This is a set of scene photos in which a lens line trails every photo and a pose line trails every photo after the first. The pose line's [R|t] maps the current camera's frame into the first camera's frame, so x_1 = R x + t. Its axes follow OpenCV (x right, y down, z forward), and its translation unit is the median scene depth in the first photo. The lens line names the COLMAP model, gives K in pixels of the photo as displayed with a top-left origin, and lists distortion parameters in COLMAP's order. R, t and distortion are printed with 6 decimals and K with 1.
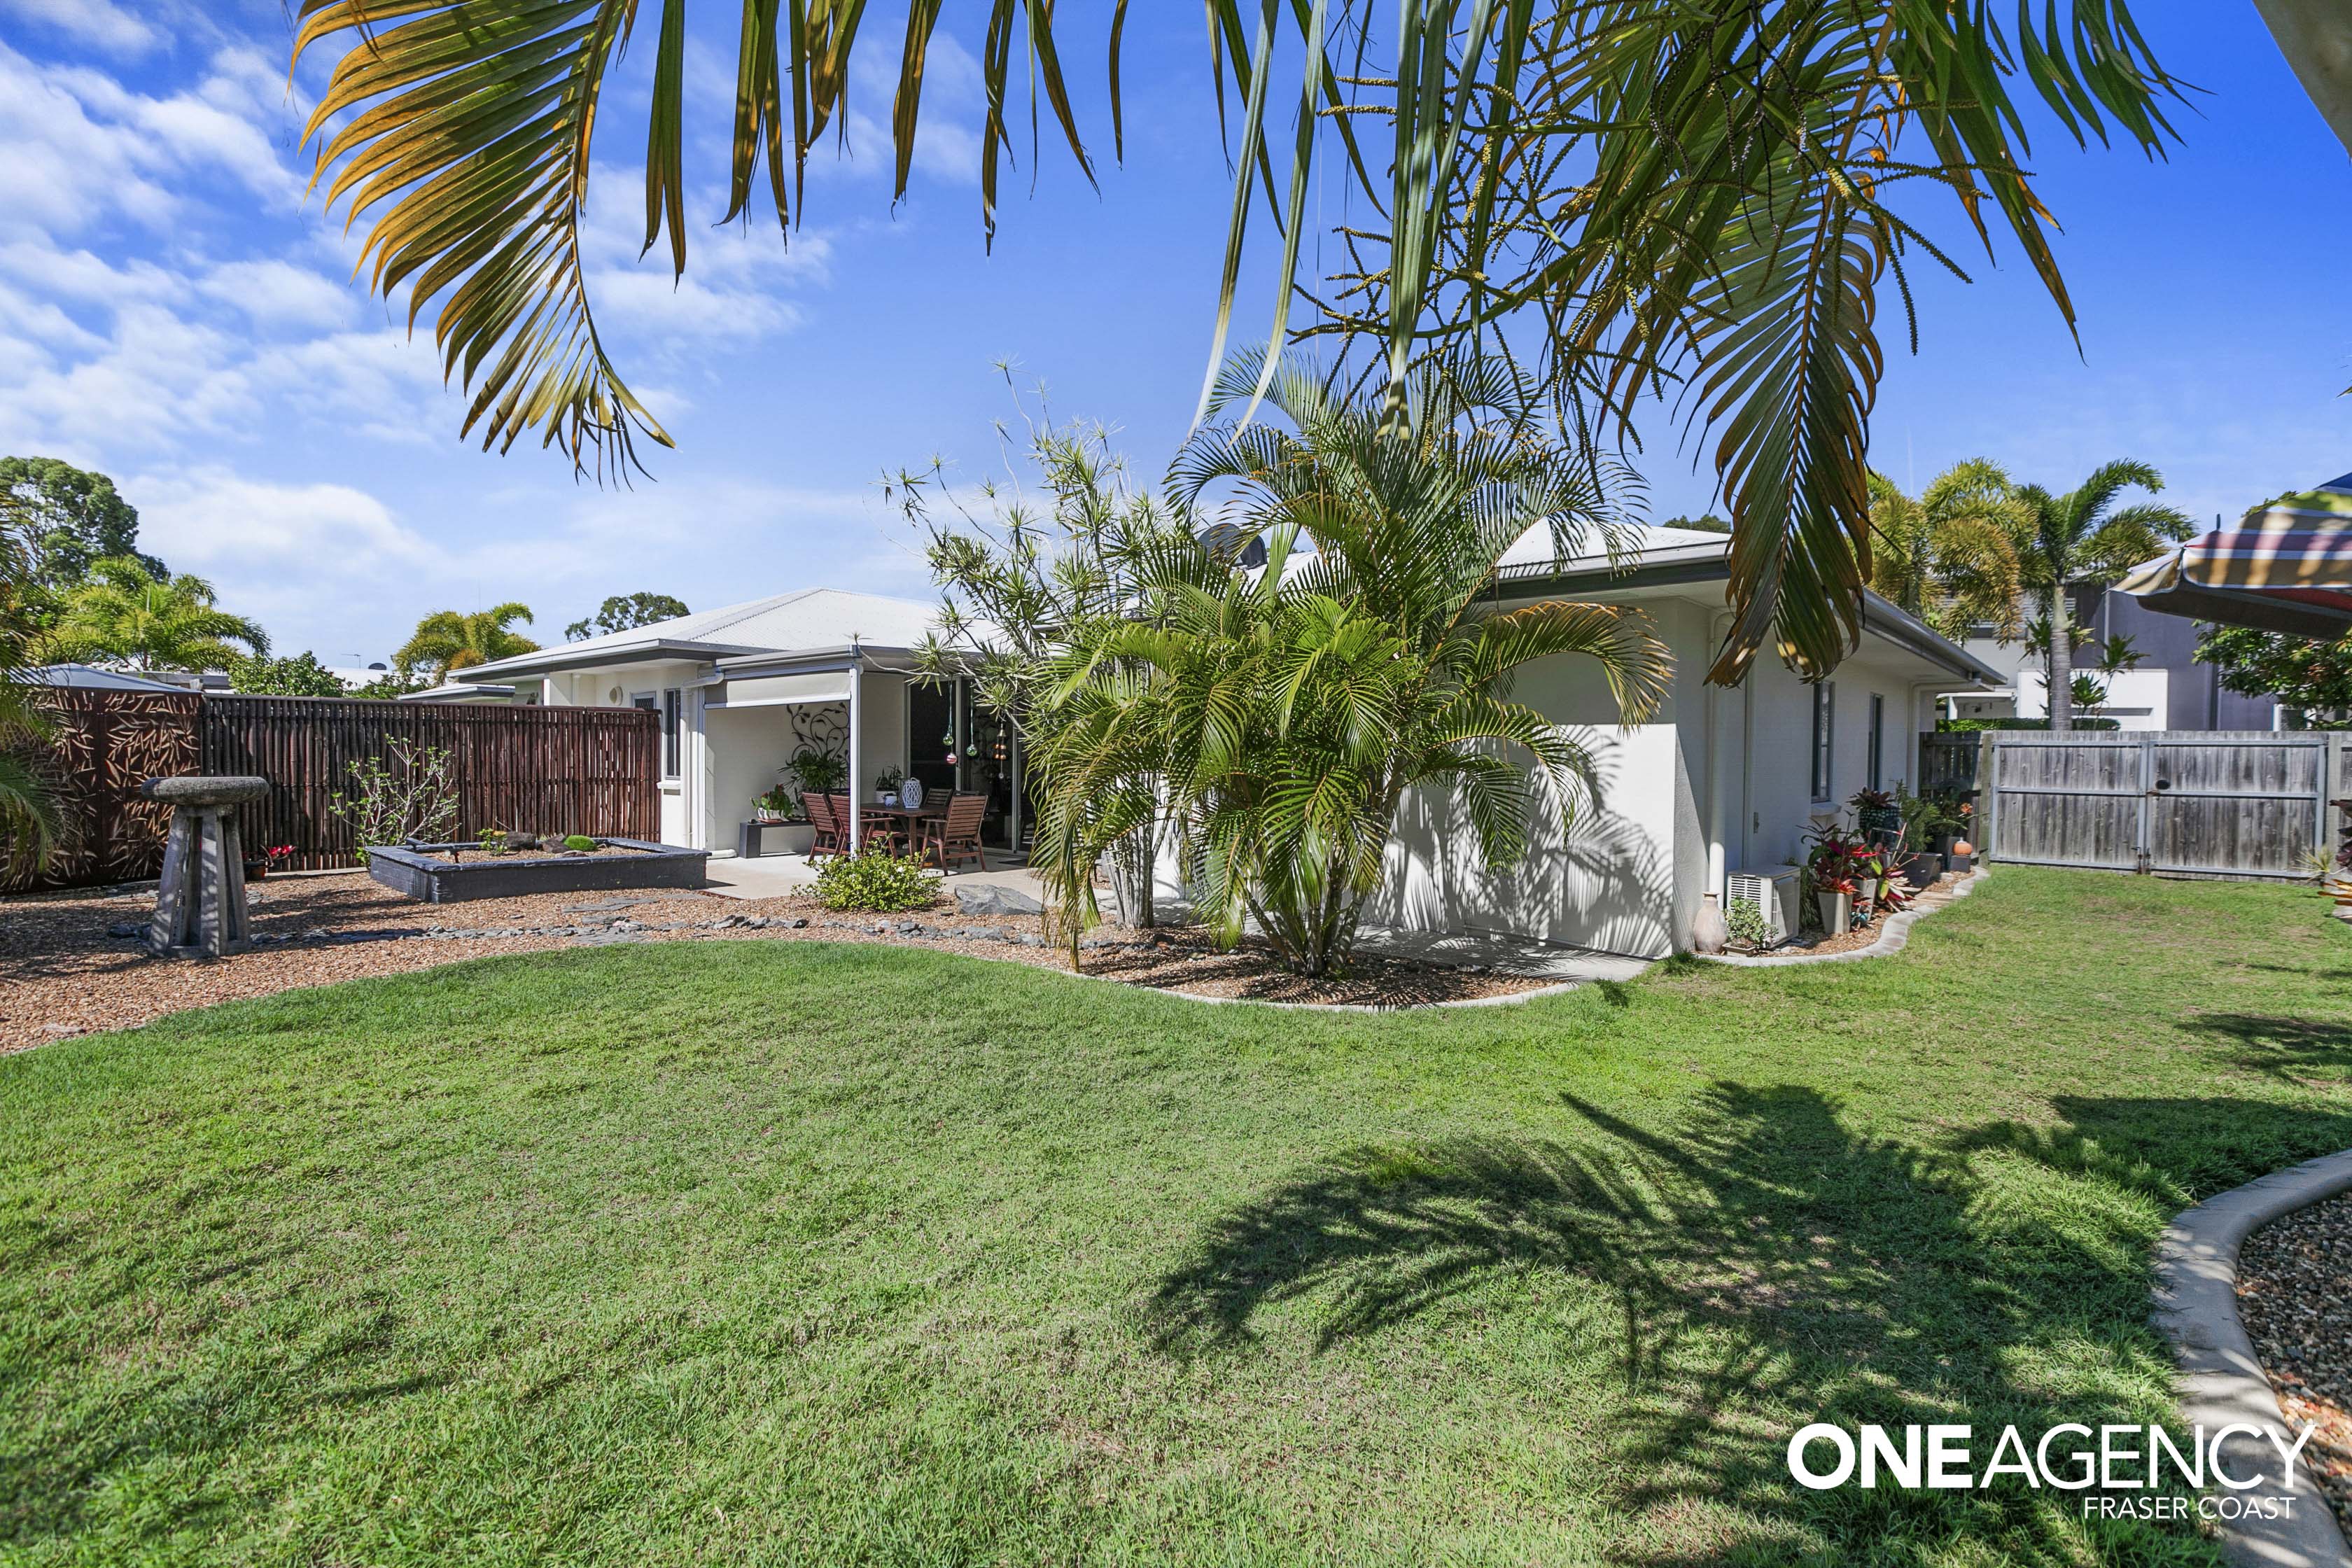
lens RADIAL K [[1075.3, 0, 1177.4], [0, 1075.3, 783.1], [0, 0, 1]] dist [0.007275, -0.000126]
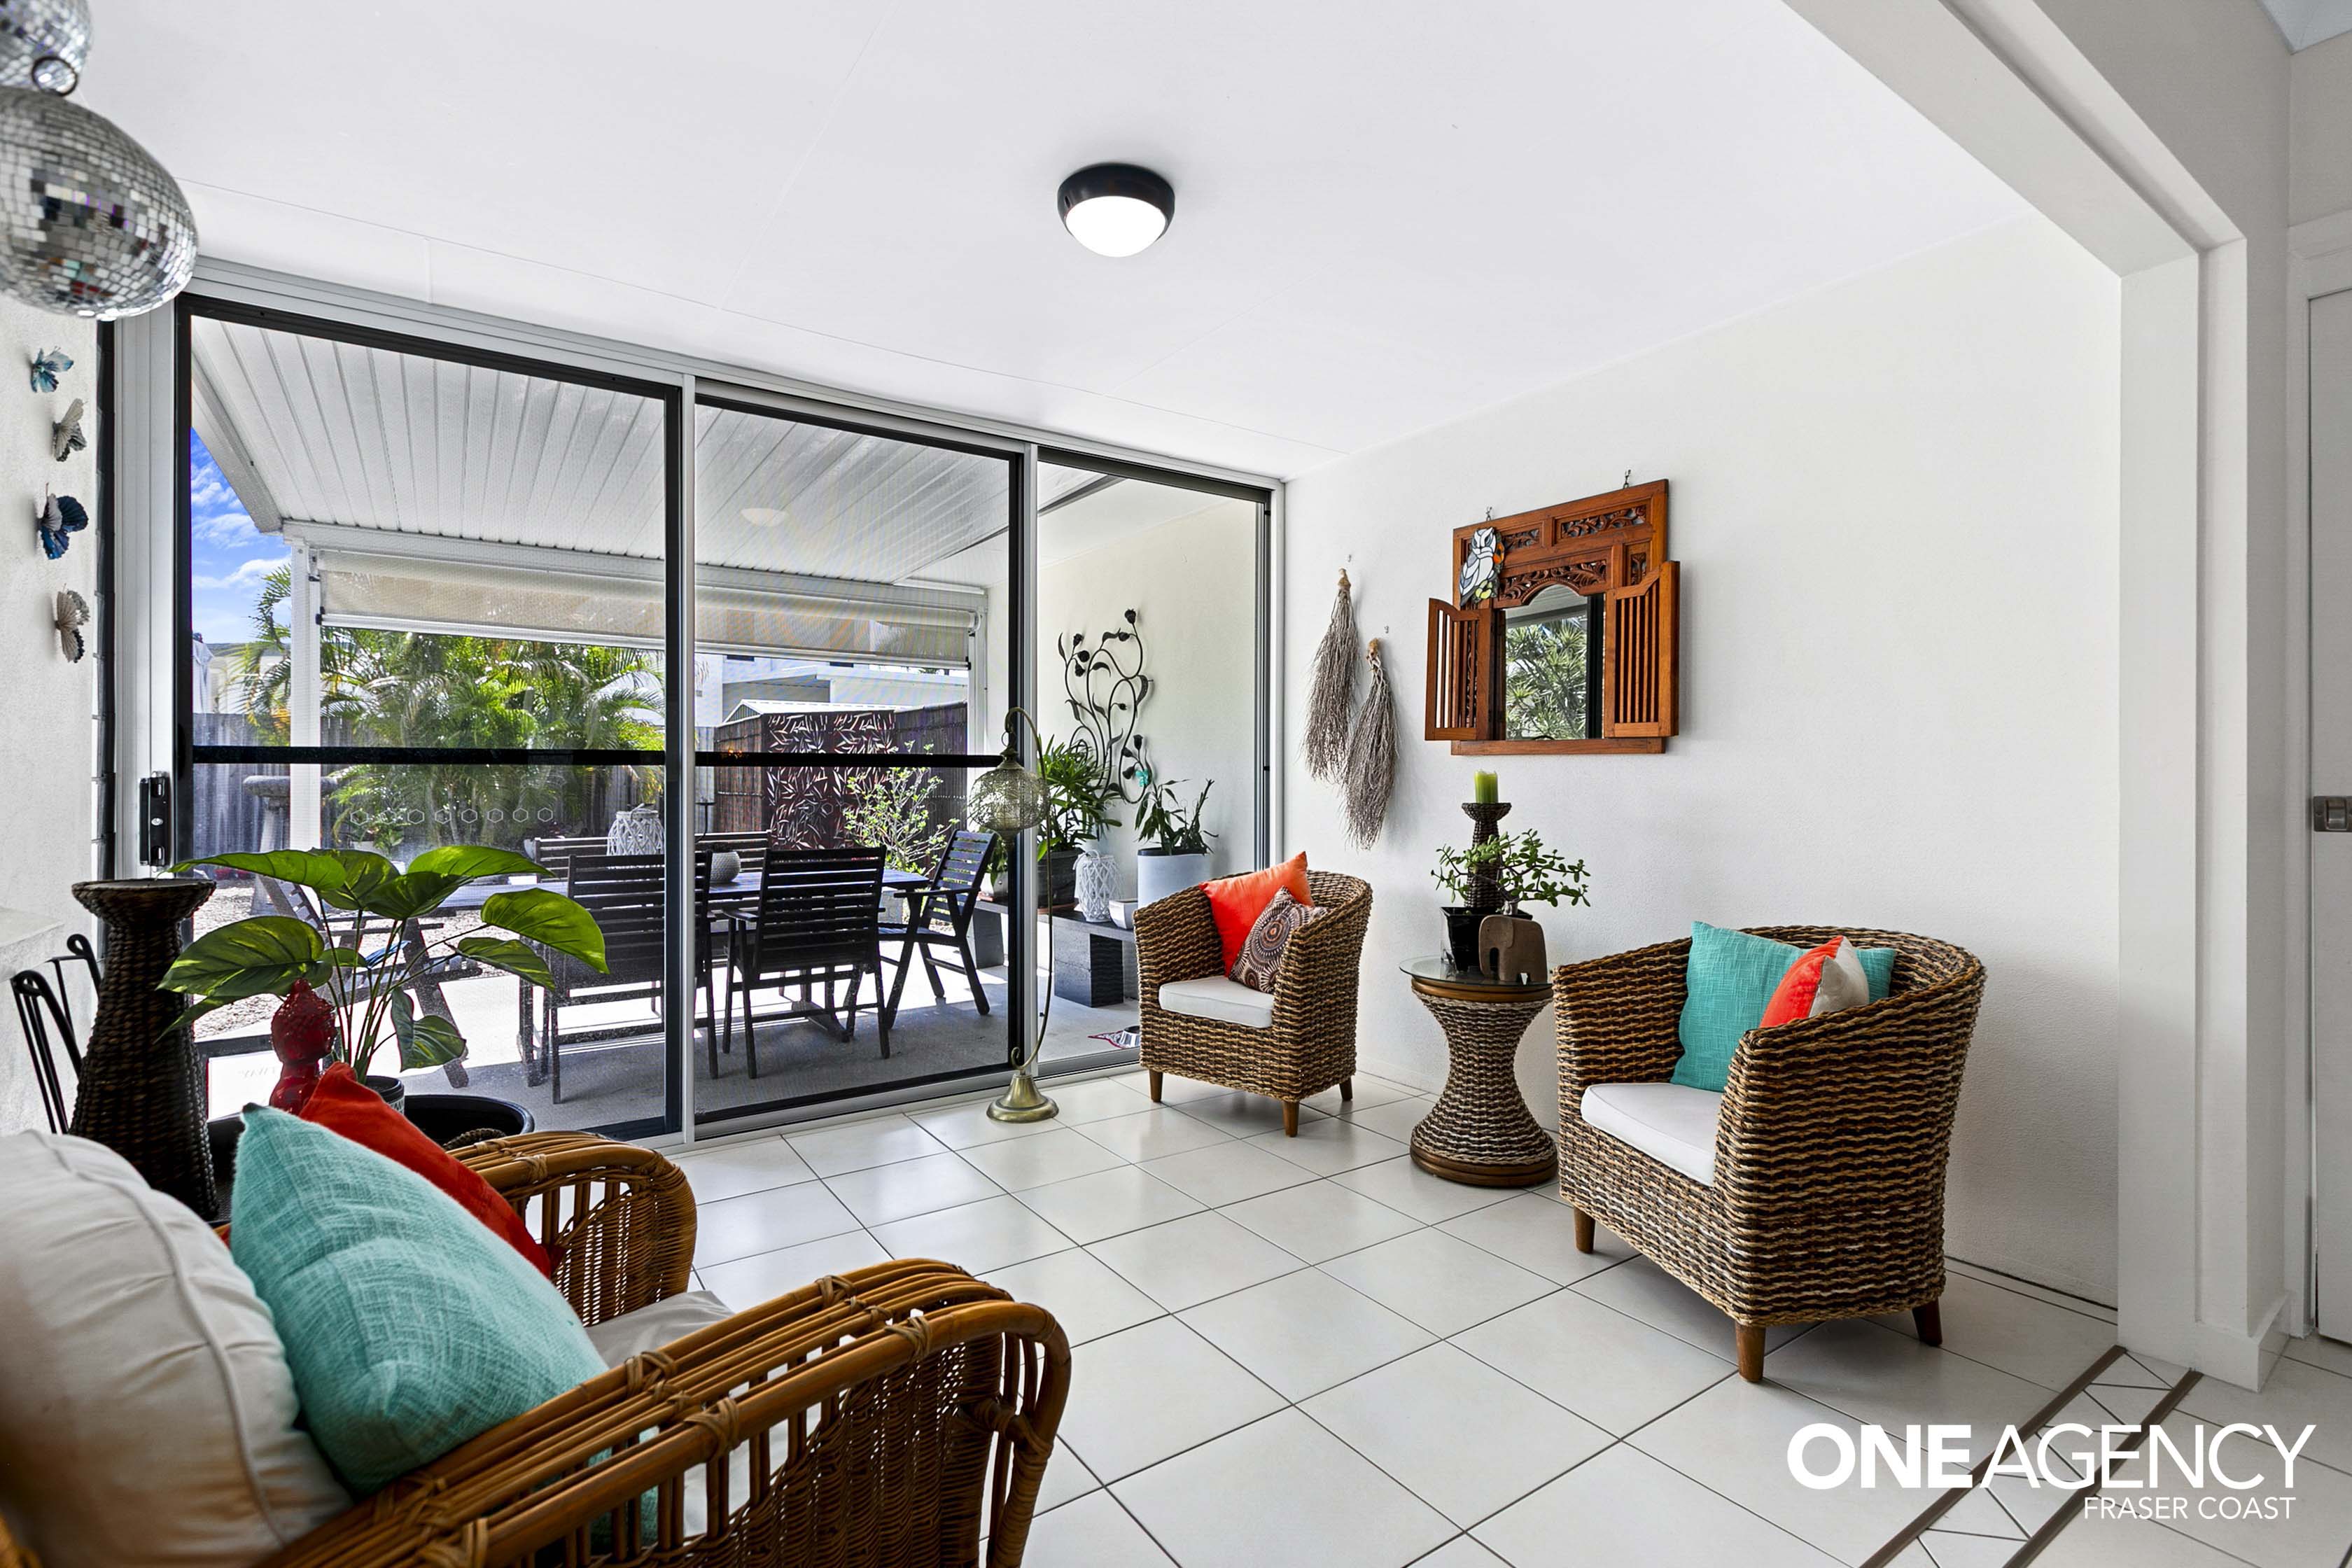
lens RADIAL K [[1075.3, 0, 1173.9], [0, 1075.3, 782.7], [0, 0, 1]] dist [0.007275, -0.000126]
pose [[-0.238164, -0.004855, -0.971213, 0.051708], [-0.030967, 0.999517, 0.002598, -0.017298], [0.970731, 0.030695, -0.238199, 1.188973]]
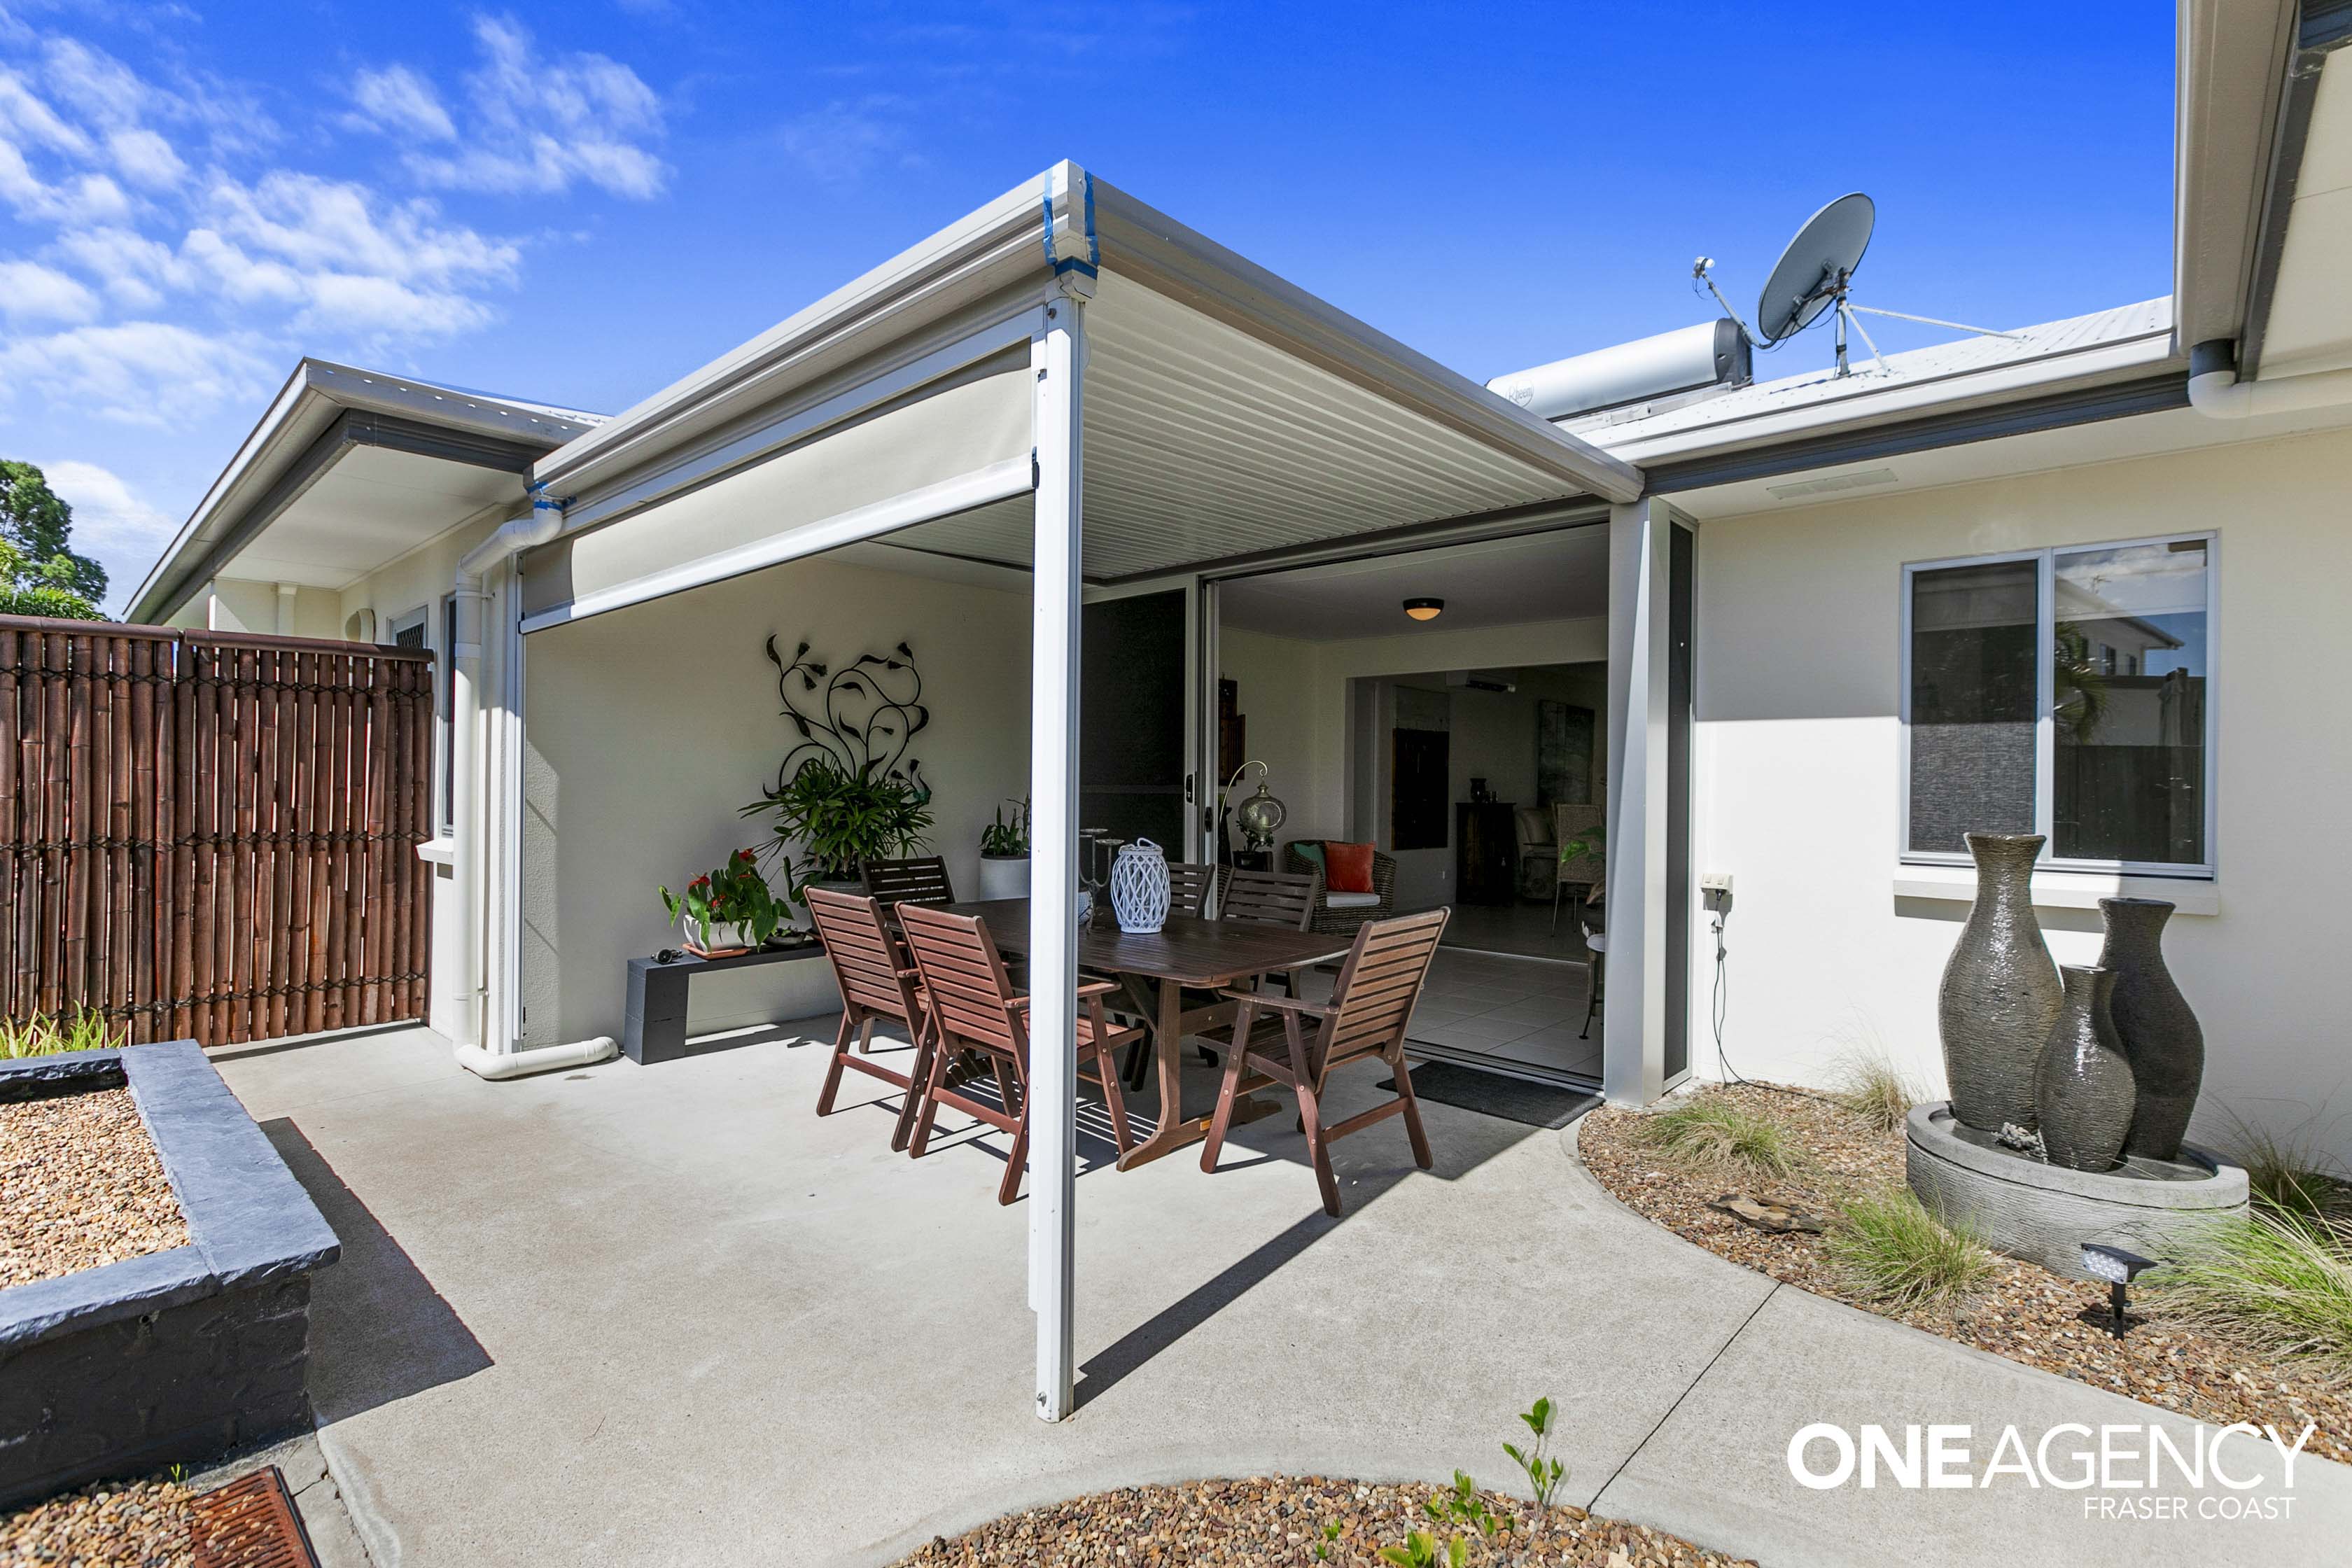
lens RADIAL K [[1075.3, 0, 1166.2], [0, 1075.3, 781.4], [0, 0, 1]] dist [0.007275, -0.000126]
pose [[0.999875, 0.004829, -0.015044, -0.223609], [-0.005287, 0.999519, -0.030545, -0.012212], [0.014889, 0.030621, 0.999420, 0.646207]]
